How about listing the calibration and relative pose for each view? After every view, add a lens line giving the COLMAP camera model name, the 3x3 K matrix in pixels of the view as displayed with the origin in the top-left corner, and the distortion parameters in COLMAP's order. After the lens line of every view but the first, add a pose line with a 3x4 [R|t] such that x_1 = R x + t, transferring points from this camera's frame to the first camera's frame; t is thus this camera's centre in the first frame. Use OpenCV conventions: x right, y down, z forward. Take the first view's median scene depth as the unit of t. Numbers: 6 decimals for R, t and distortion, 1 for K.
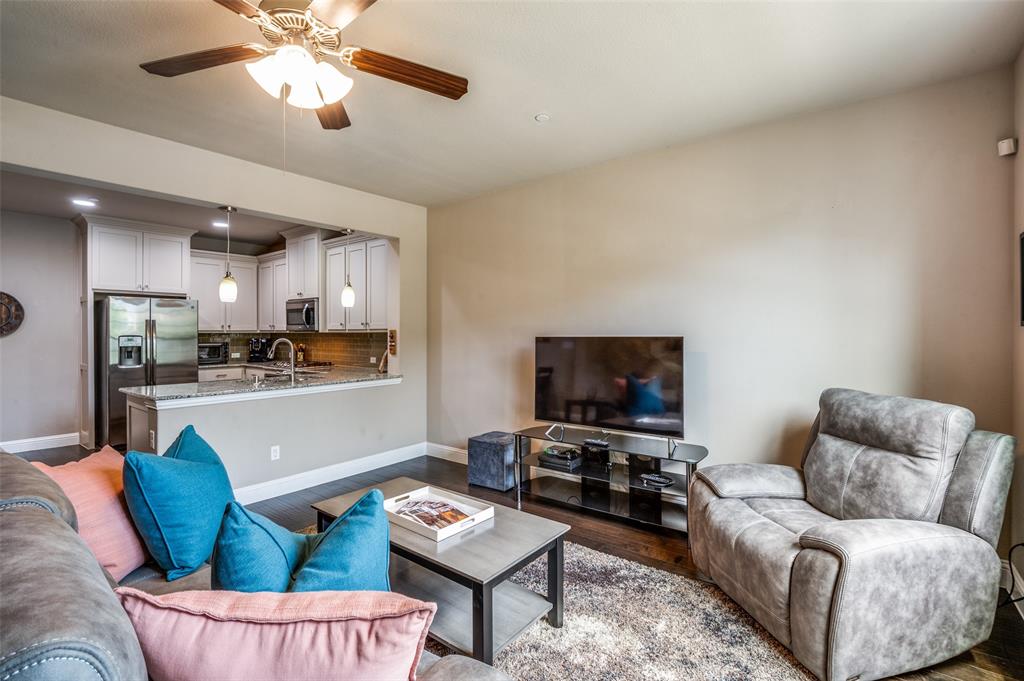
lens RADIAL K [[480.4, 0, 520.1], [0, 480.4, 326.9], [0, 0, 1]] dist [-0.001031, 0.000692]
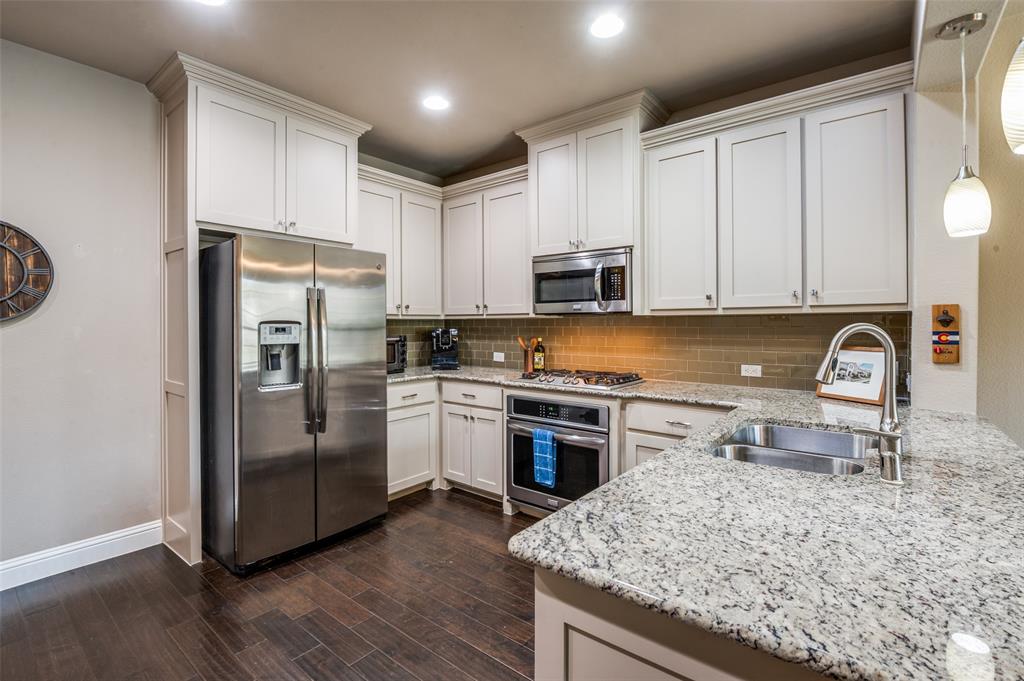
lens RADIAL K [[470.0, 0, 513.0], [0, 470.0, 319.7], [0, 0, 1]] dist [-0.000289, -0.000160]
pose [[0.999990, -0.002401, -0.003903, -0.569307], [0.002402, 0.999997, 0.000030, 0.016725], [0.003903, -0.000040, 0.999992, 0.531836]]
